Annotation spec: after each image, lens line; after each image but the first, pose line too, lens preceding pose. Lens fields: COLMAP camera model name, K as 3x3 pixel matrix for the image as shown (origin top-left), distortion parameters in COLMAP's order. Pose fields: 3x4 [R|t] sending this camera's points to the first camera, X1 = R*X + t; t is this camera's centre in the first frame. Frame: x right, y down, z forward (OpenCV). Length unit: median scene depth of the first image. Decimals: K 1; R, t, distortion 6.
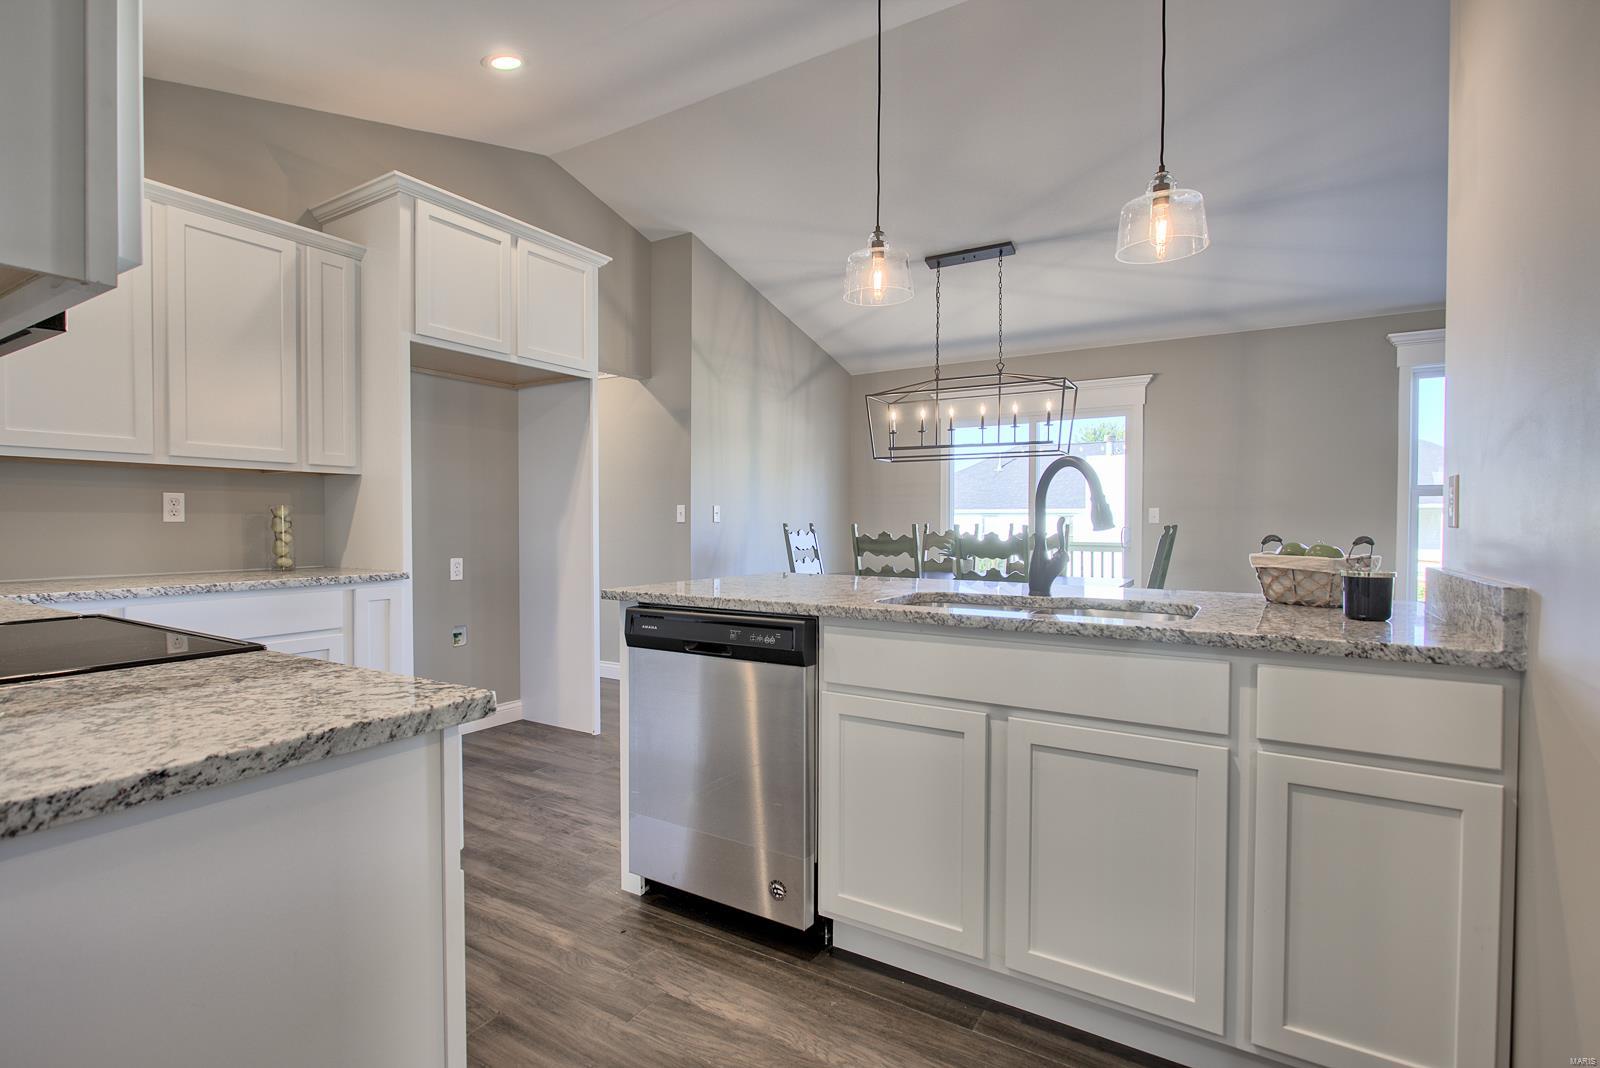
lens RADIAL K [[760.4, 0, 785.9], [0, 760.4, 536.7], [0, 0, 1]] dist [-0.016959, 0.006852]
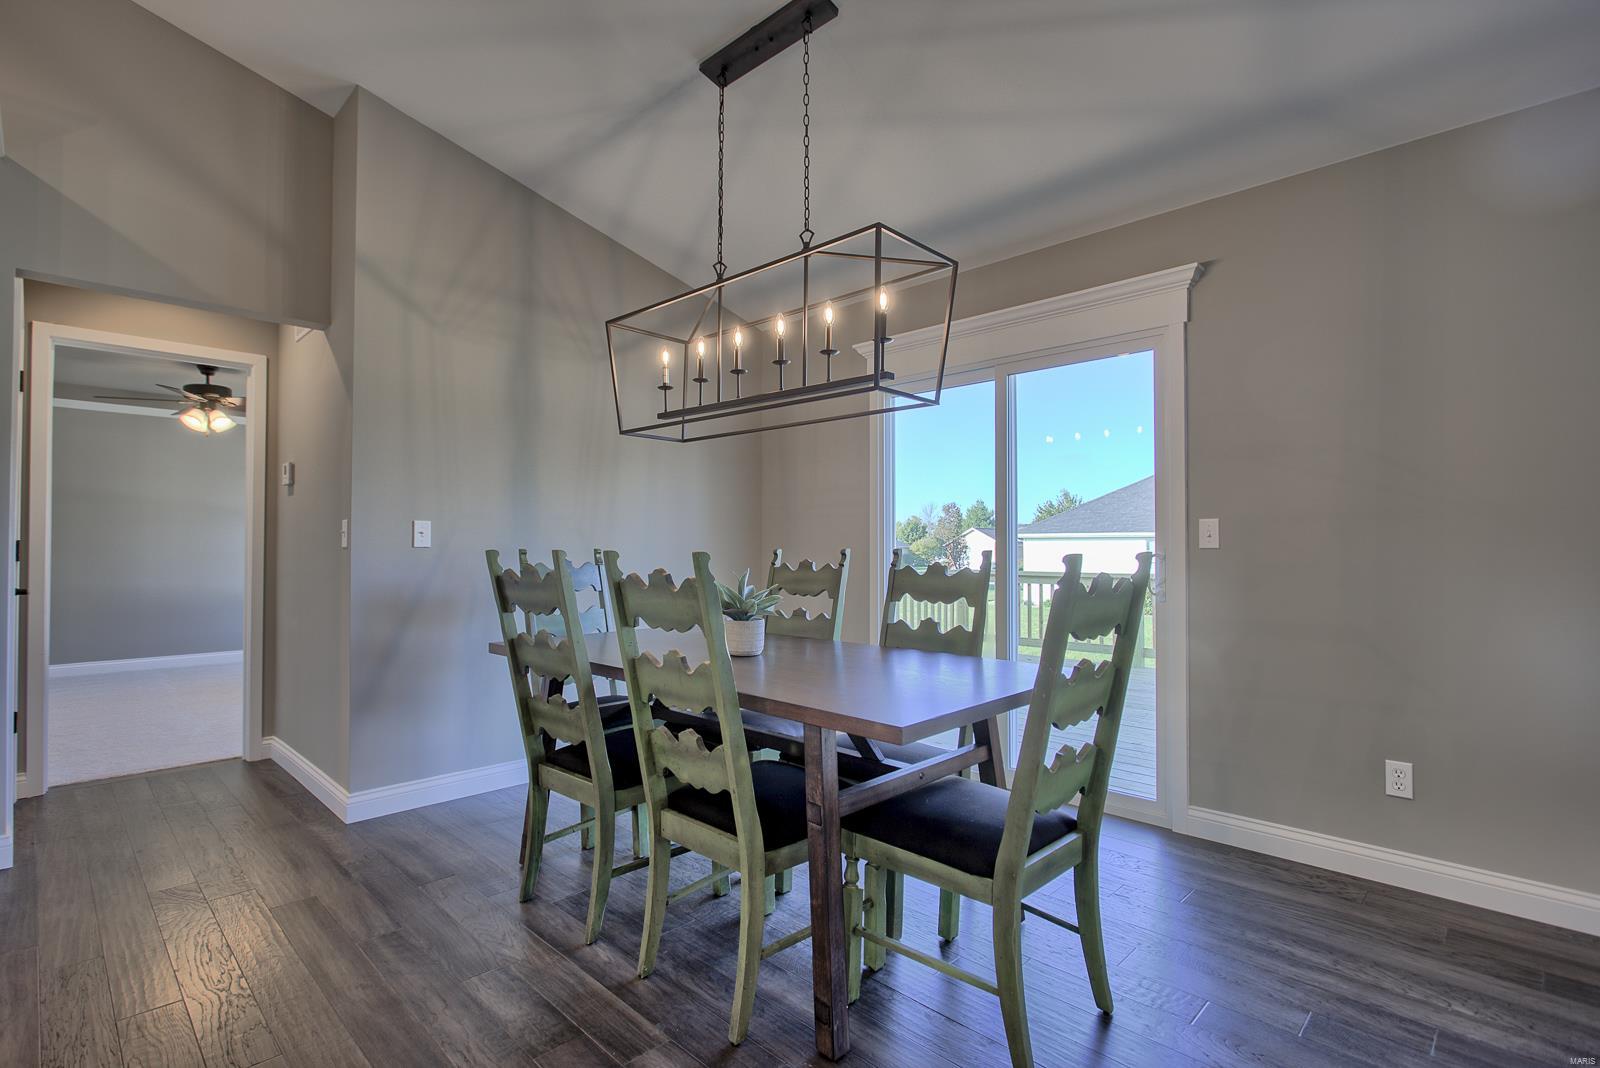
lens RADIAL K [[760.4, 0, 785.9], [0, 760.4, 536.7], [0, 0, 1]] dist [-0.016959, 0.006852]
pose [[0.974796, -0.003217, -0.223075, 0.574215], [-0.003549, 0.999546, -0.029922, -0.016284], [0.223070, 0.029960, 0.974342, 0.772179]]
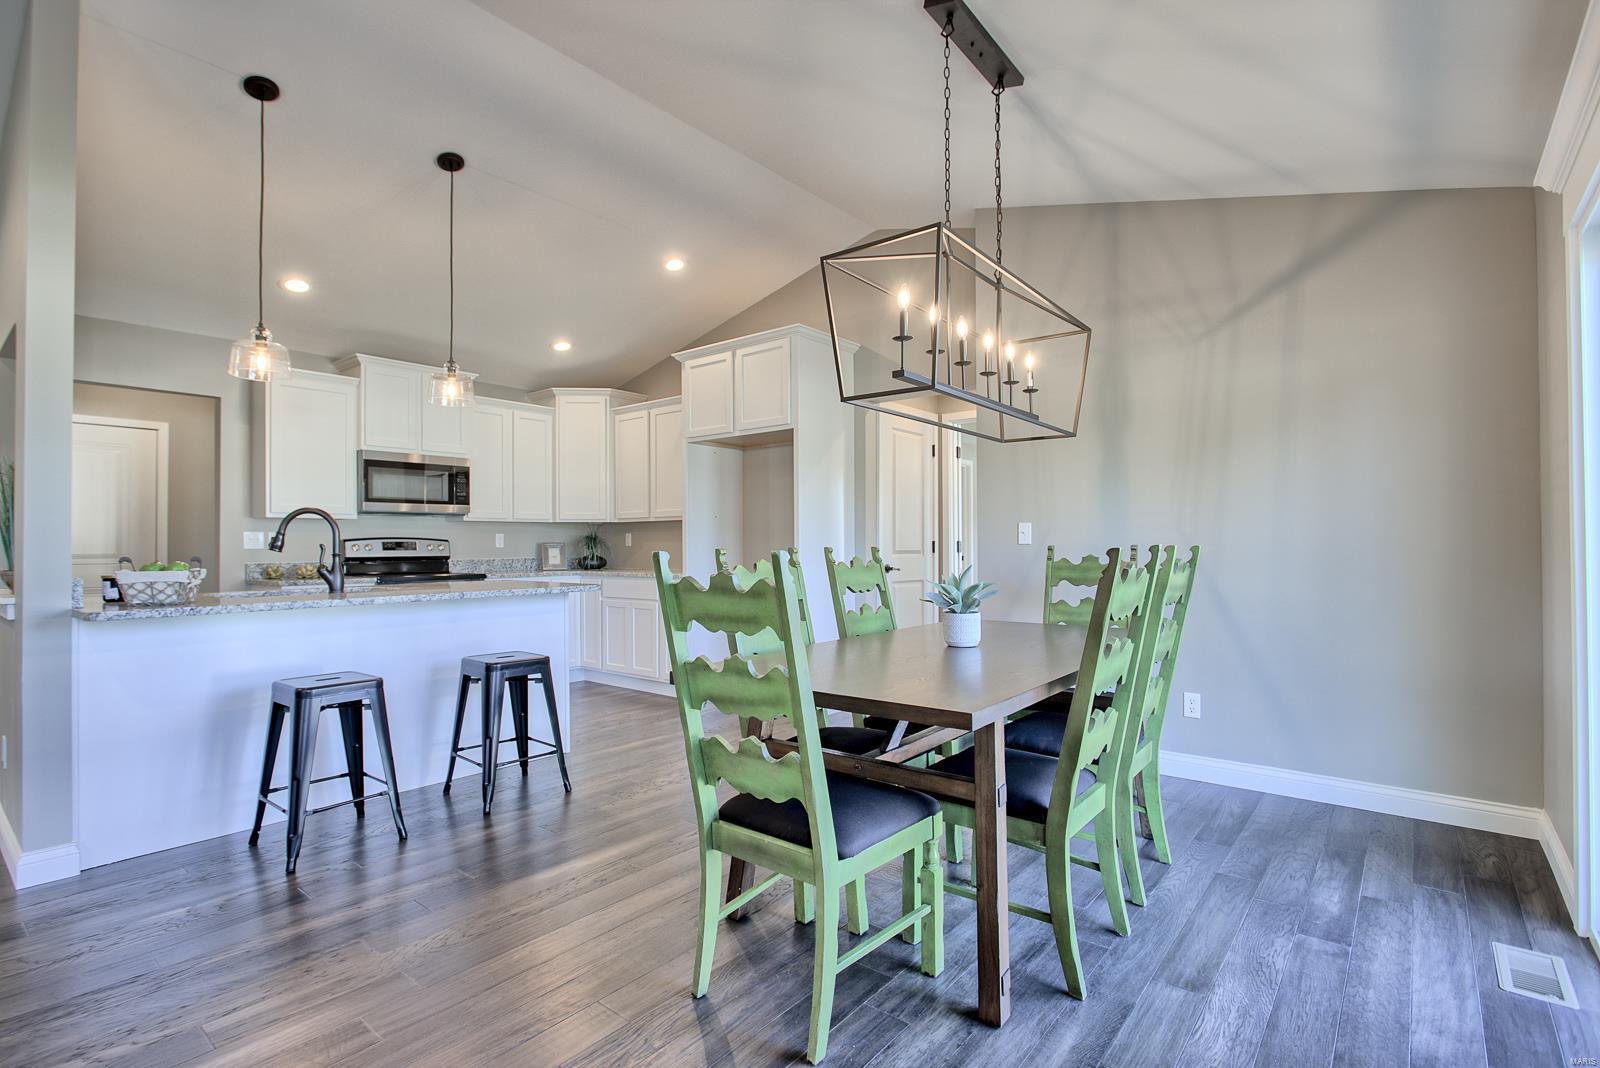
lens RADIAL K [[760.4, 0, 785.9], [0, 760.4, 536.7], [0, 0, 1]] dist [-0.016959, 0.006852]
pose [[-0.133088, -0.011452, -0.991038, 1.205709], [-0.014255, 0.999852, -0.009639, -0.026744], [0.991002, 0.012845, -0.133231, 1.449324]]
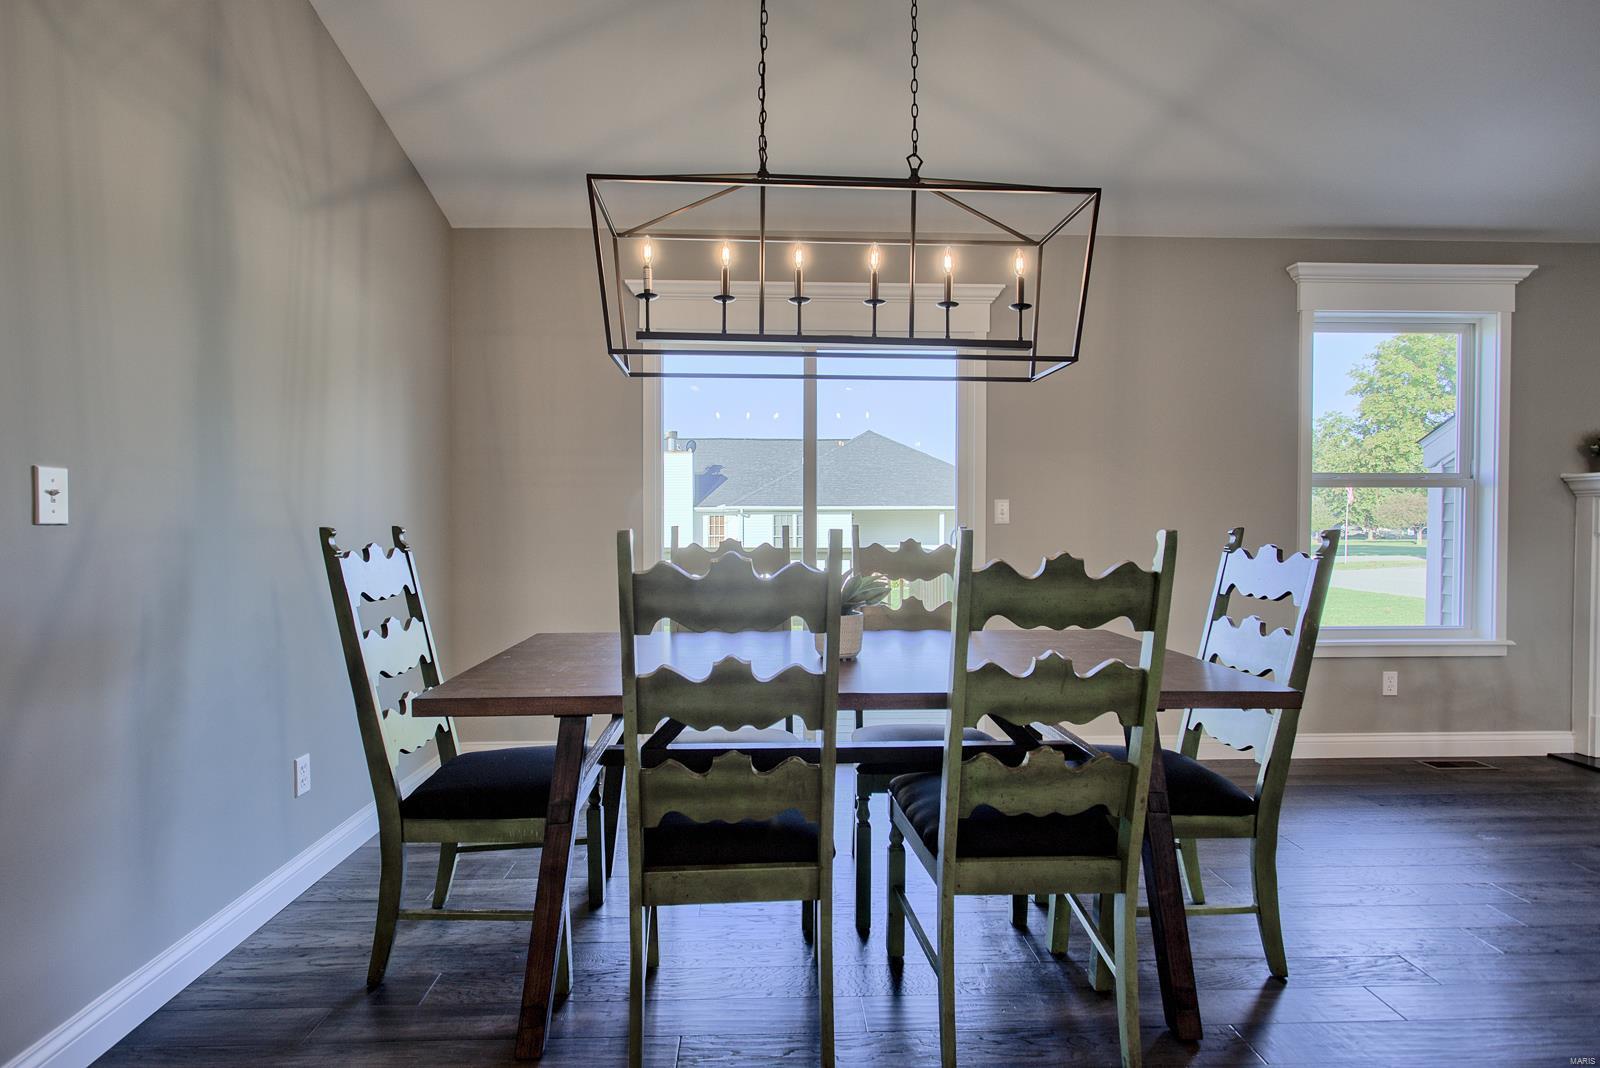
lens RADIAL K [[742.0, 0, 752.5], [0, 742.0, 532.9], [0, 0, 1]] dist [-0.003762, -0.000103]
pose [[0.831778, -0.008695, 0.555040, -0.045045], [0.010089, 0.999949, 0.000546, -0.022609], [-0.555017, 0.005145, 0.831823, 1.056200]]
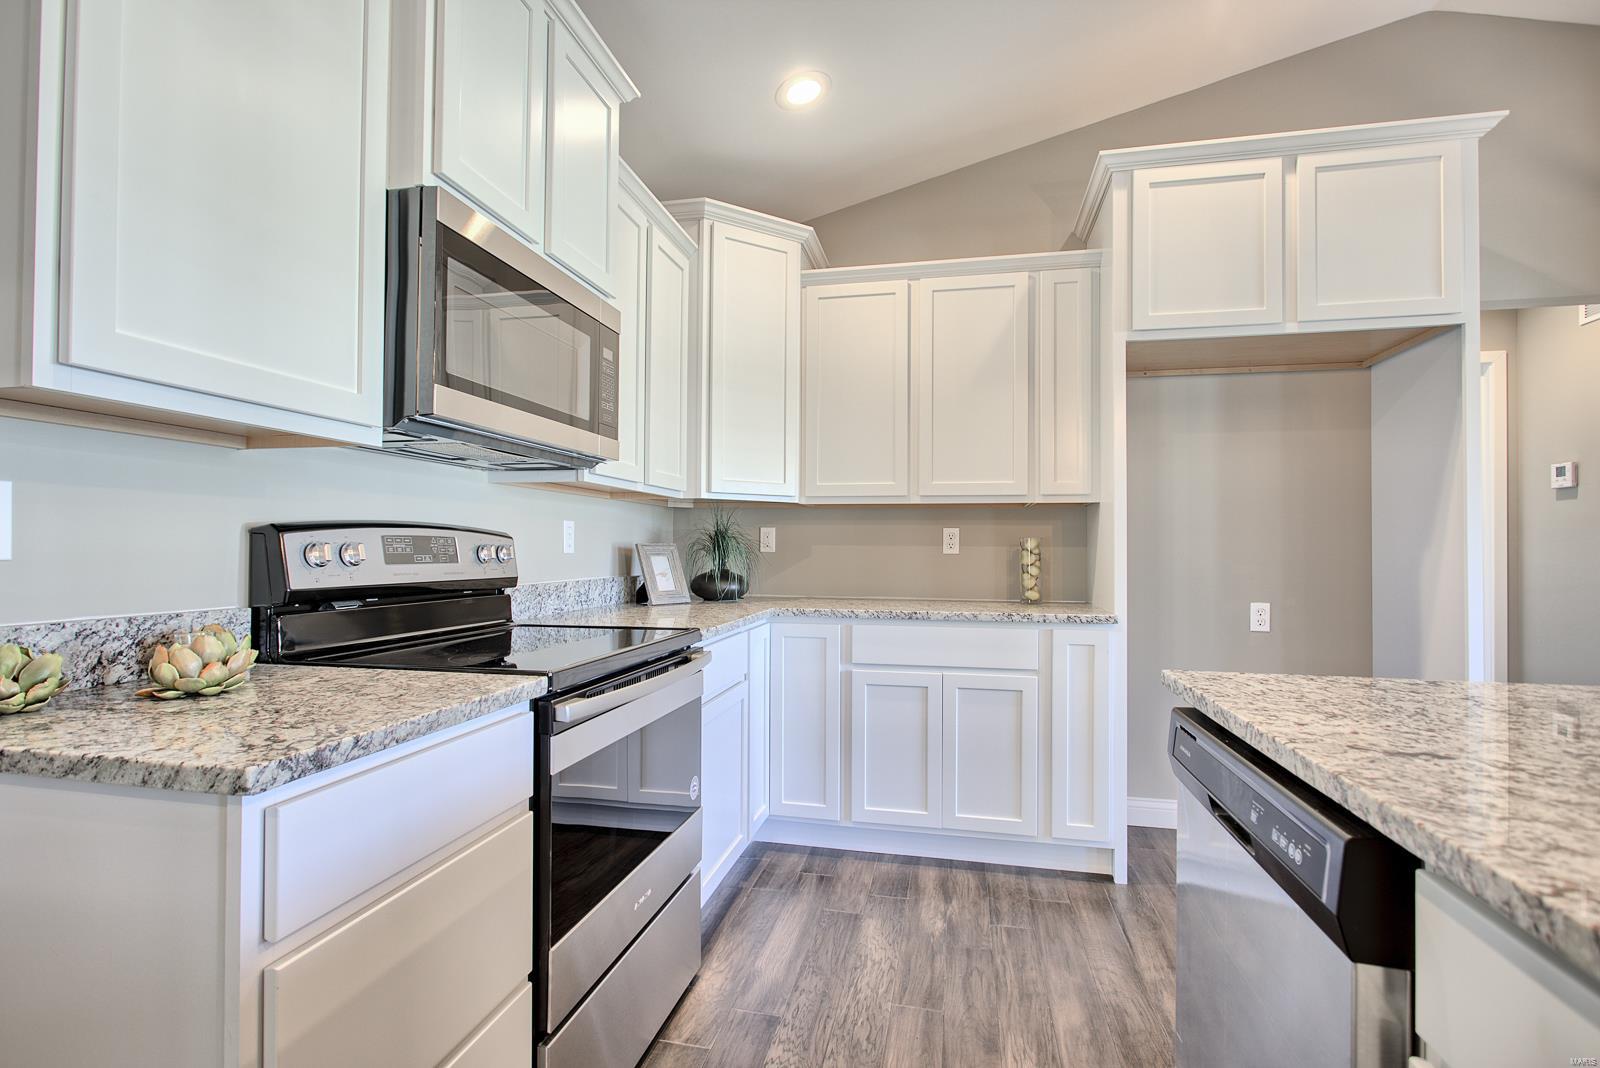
lens RADIAL K [[760.4, 0, 785.9], [0, 760.4, 536.7], [0, 0, 1]] dist [-0.016959, 0.006852]
pose [[0.328805, -0.013072, -0.944307, 0.169551], [-0.024676, 0.999444, -0.022427, -0.012602], [0.944075, 0.030676, 0.328300, 0.366958]]
